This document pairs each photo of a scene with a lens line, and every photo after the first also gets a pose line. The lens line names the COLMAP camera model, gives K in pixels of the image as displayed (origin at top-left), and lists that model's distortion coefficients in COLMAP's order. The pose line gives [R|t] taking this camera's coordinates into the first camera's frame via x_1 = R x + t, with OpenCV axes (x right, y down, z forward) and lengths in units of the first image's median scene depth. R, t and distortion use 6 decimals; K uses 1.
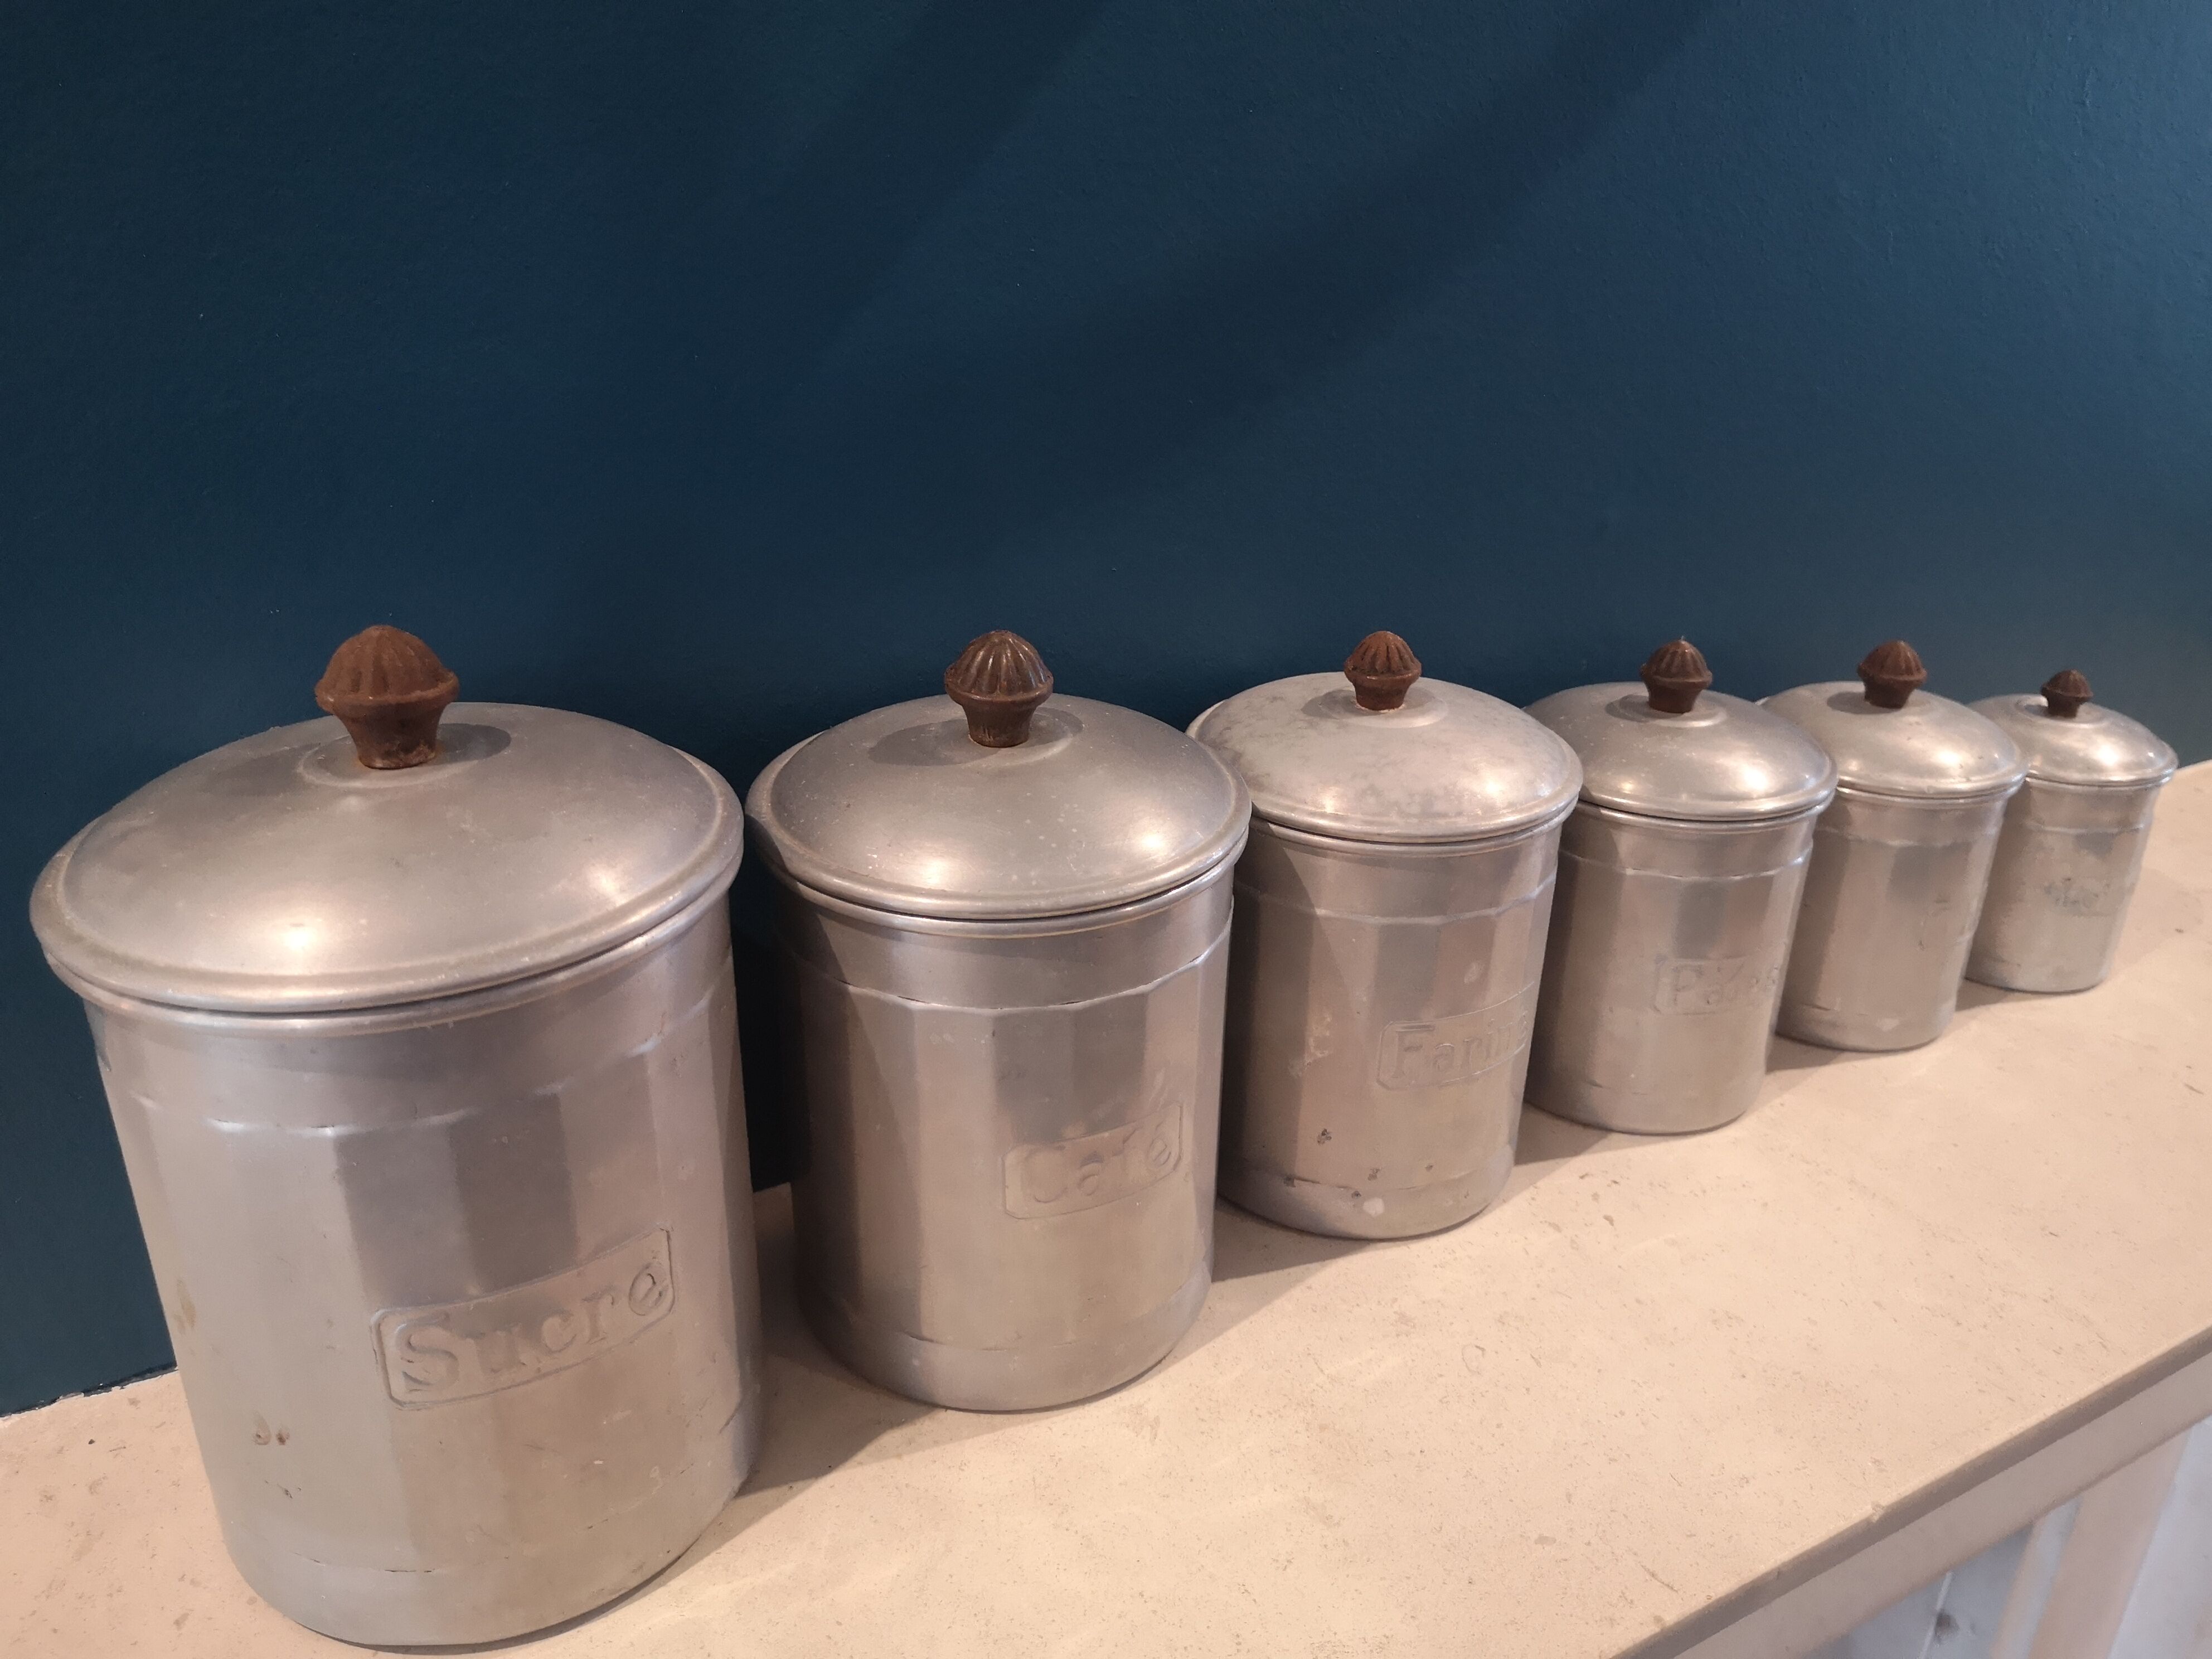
lens RADIAL K [[1695.7, 0, 1106.0], [0, 1695.7, 829.5], [0, 0, 1]] dist [0.038428, -0.077821]
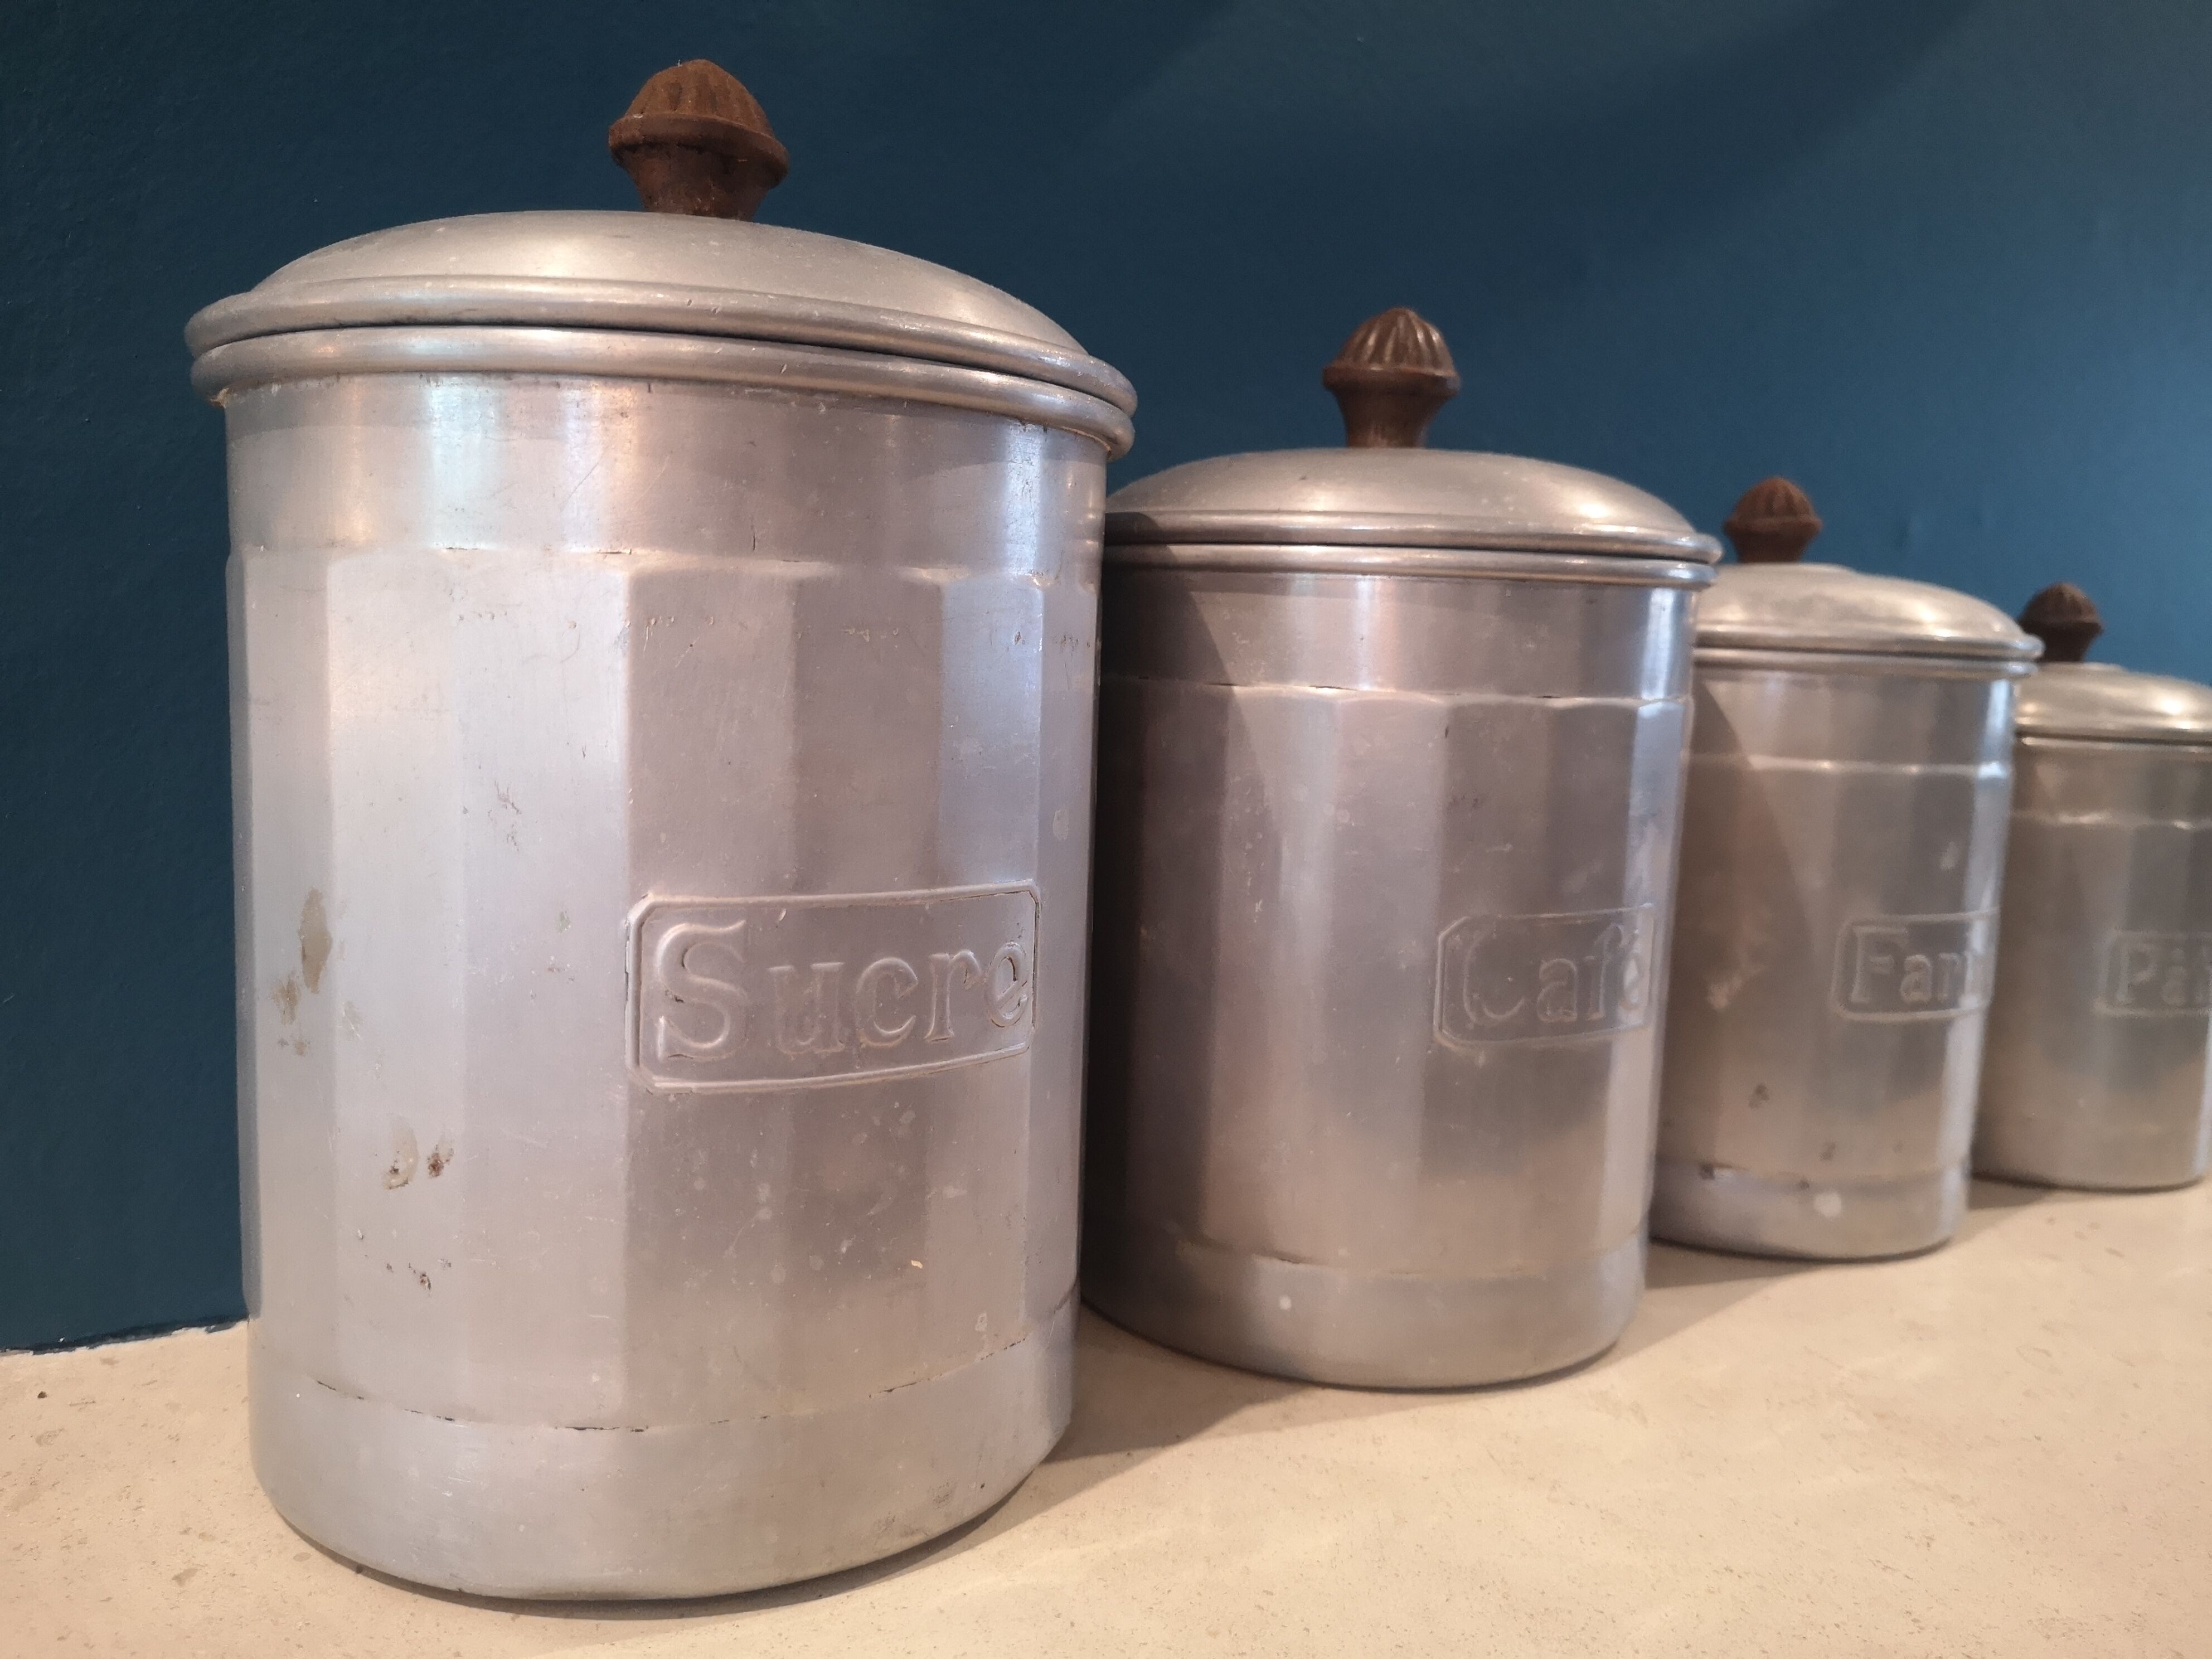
lens RADIAL K [[1750.6, 0, 1106.0], [0, 1750.6, 829.5], [0, 0, 1]] dist [0.052950, -0.114555]
pose [[0.999431, 0.015235, 0.030083, -0.224215], [-0.005644, 0.955114, -0.296186, 0.367692], [-0.033246, 0.295848, 0.954656, 0.294238]]
